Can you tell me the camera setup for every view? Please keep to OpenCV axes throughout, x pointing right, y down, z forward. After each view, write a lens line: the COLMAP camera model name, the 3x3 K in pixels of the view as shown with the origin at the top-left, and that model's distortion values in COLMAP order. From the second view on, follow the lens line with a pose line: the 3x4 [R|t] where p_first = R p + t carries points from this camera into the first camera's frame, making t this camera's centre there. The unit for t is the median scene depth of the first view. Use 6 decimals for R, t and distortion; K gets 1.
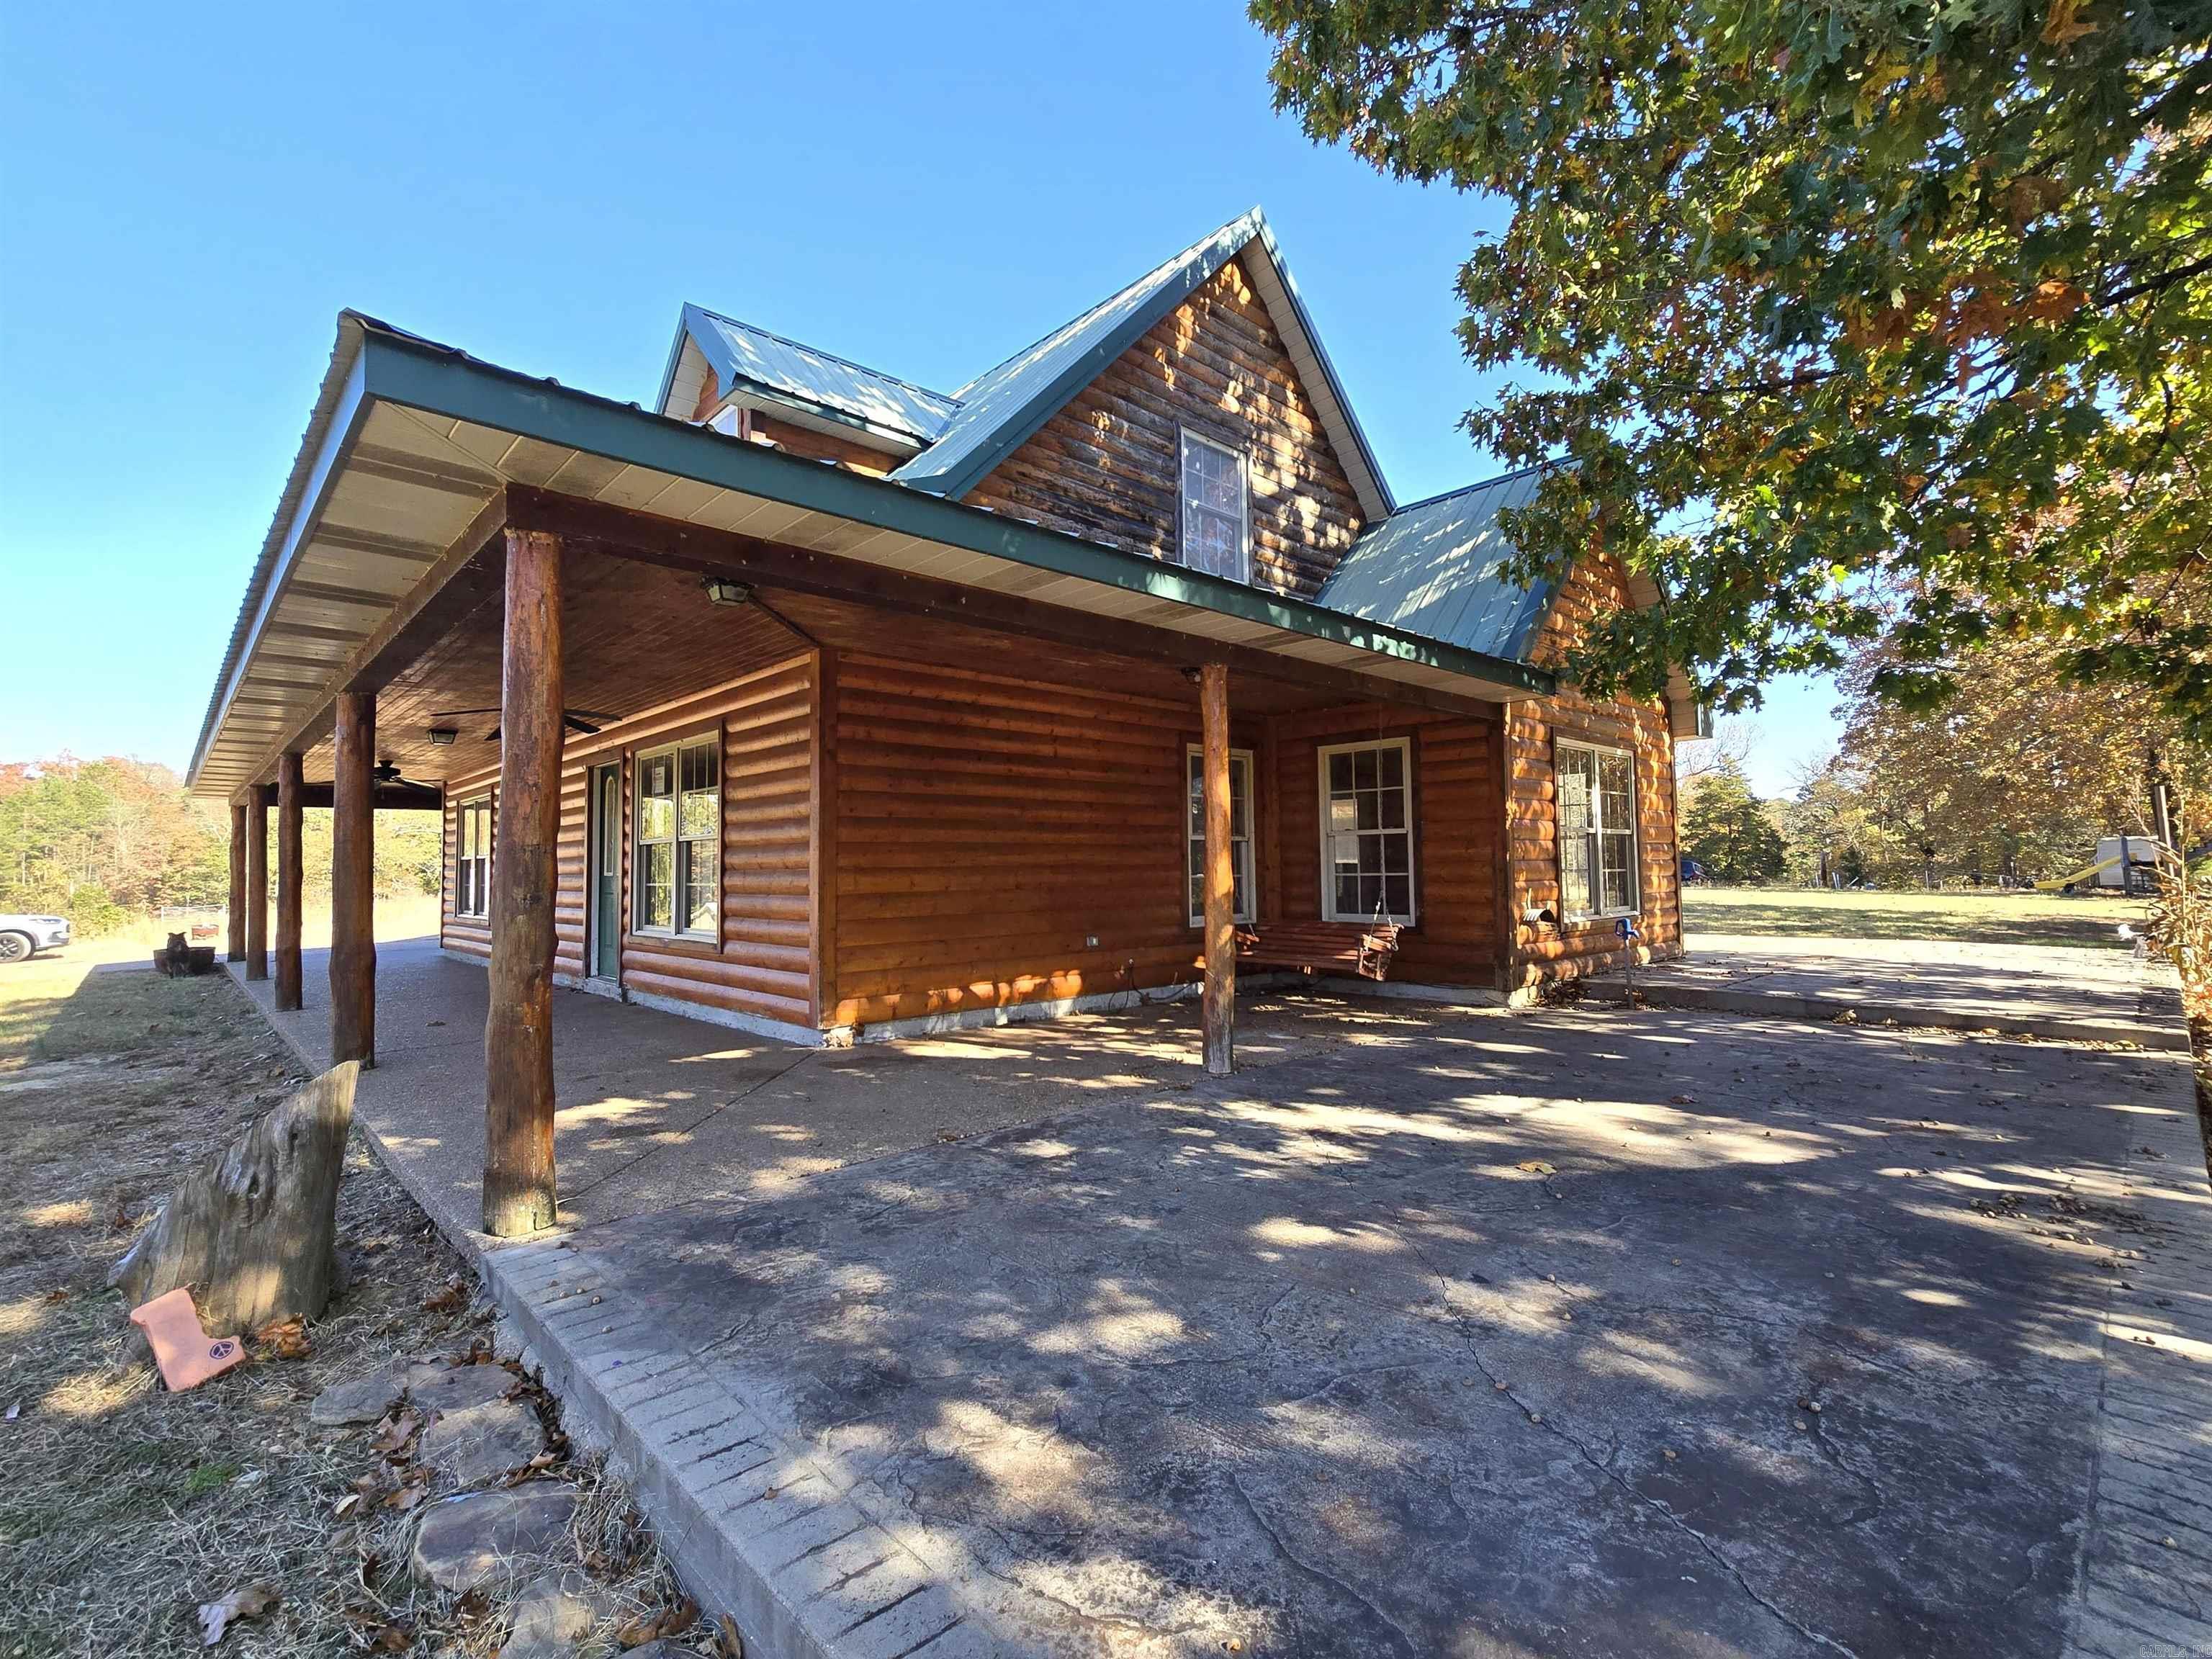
lens RADIAL K [[1013.9, 0, 1101.5], [0, 1013.9, 823.8], [0, 0, 1]] dist [0.000591, 0.000950]
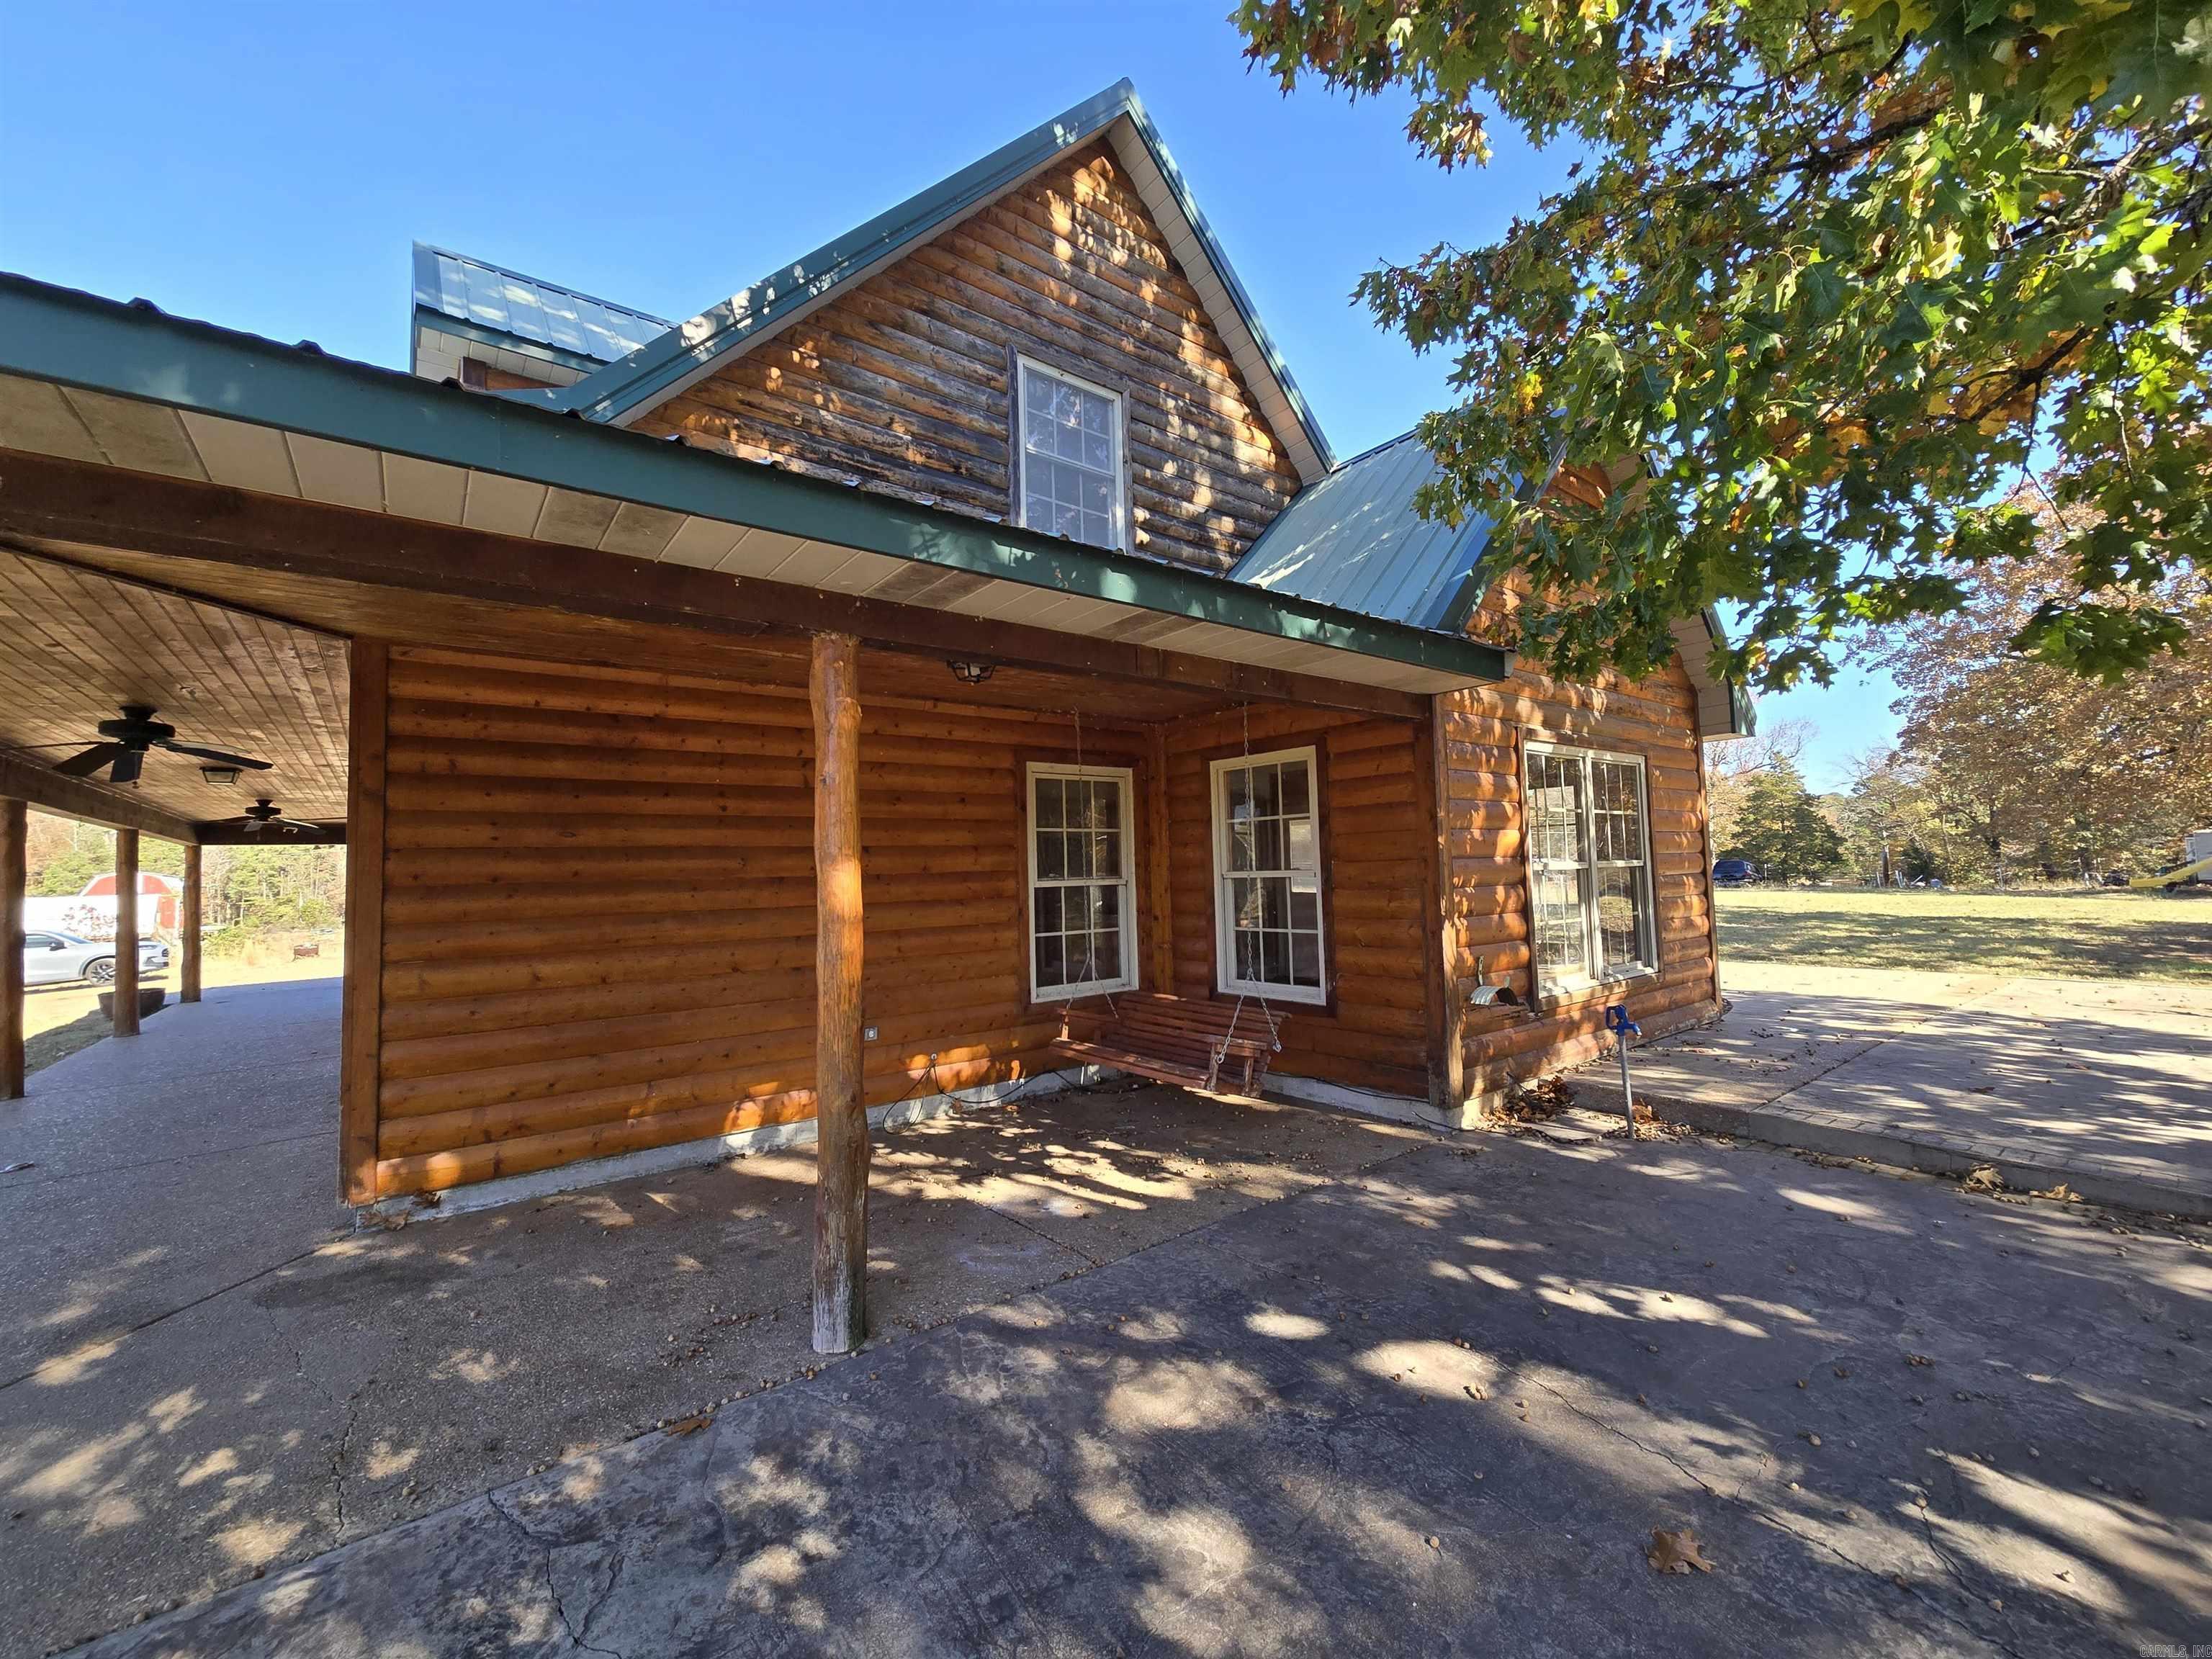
lens RADIAL K [[905.4, 0, 1103.7], [0, 905.4, 829.0], [0, 0, 1]] dist [-0.000417, 0.000285]
pose [[0.995813, -0.019997, -0.089199, 0.199944], [0.019874, 0.999800, -0.002263, -0.025434], [0.089226, 0.000481, 0.996011, 0.317652]]
